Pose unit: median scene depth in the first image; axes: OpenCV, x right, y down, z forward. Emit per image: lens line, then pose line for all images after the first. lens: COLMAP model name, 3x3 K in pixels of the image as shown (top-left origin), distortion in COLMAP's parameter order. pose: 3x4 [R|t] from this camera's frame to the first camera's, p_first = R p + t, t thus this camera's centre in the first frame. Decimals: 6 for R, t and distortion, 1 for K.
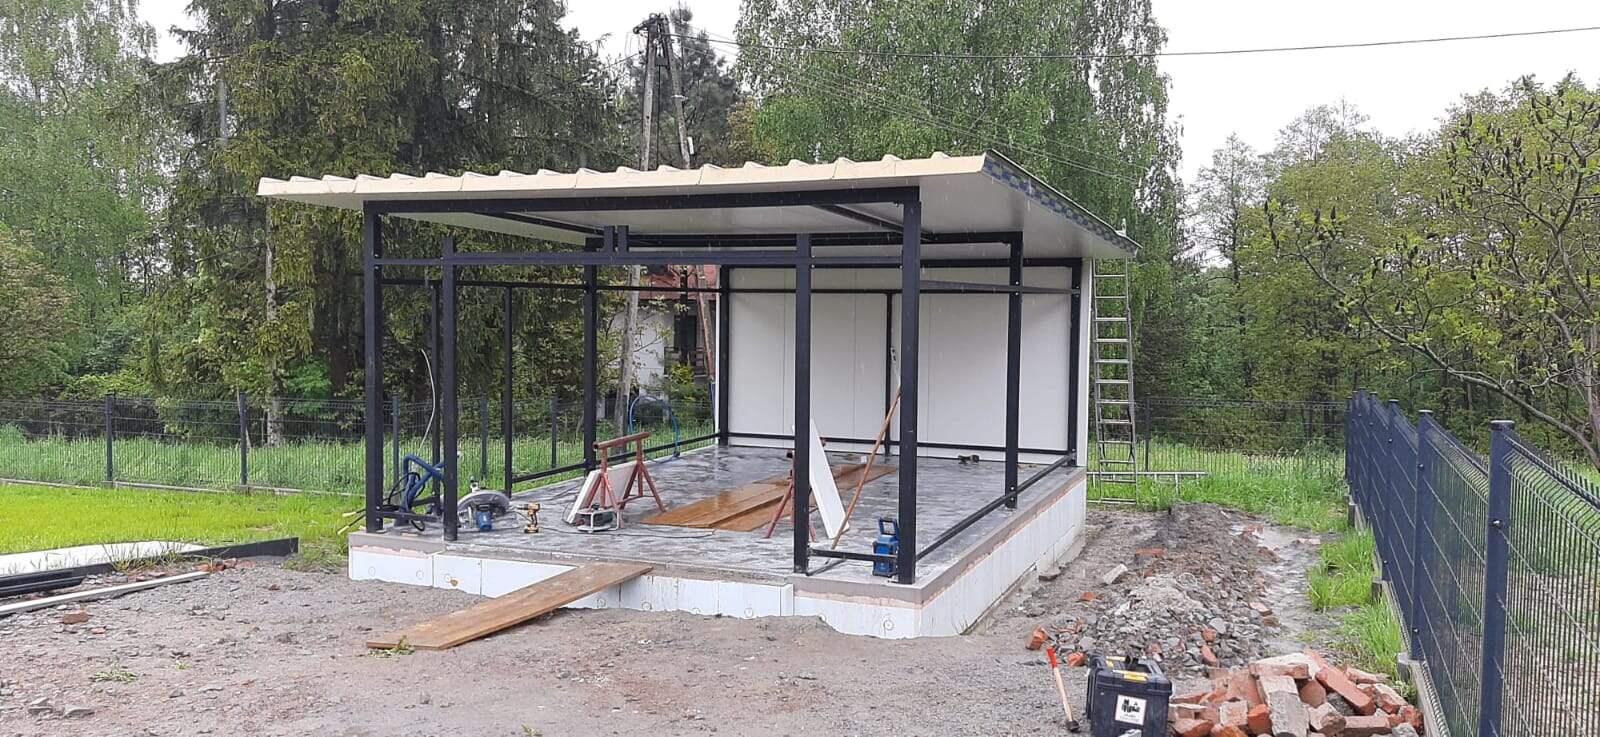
lens RADIAL K [[1210.3, 0, 800.0], [0, 1210.3, 368.5], [0, 0, 1]] dist [0.064626, 0.000380]
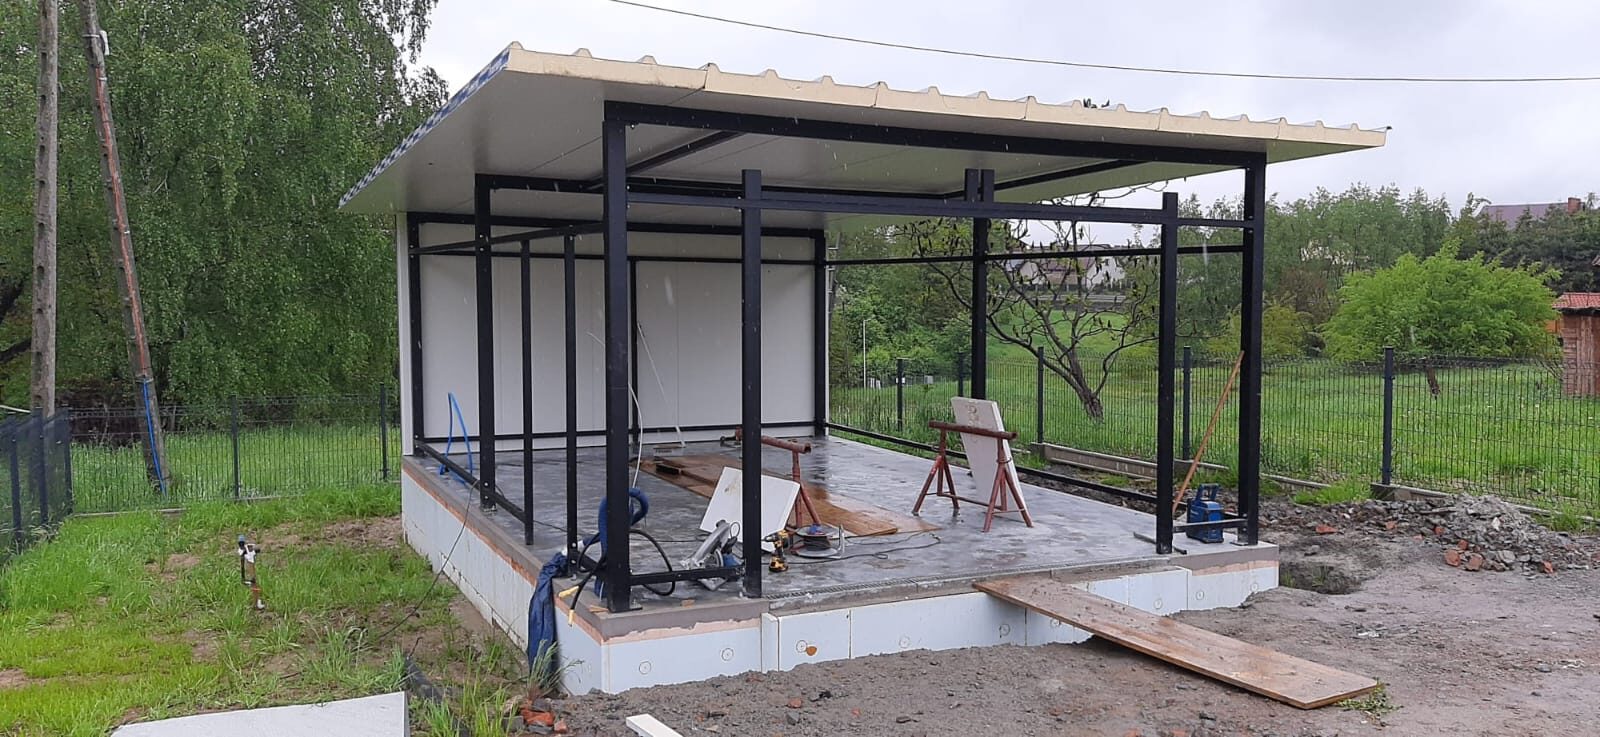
lens RADIAL K [[1210.3, 0, 800.0], [0, 1210.3, 368.5], [0, 0, 1]] dist [0.064626, 0.000380]
pose [[0.659766, -0.051313, 0.749717, -0.524018], [0.038517, 0.998664, 0.034456, -0.010549], [-0.750483, 0.006144, 0.660861, 0.337580]]
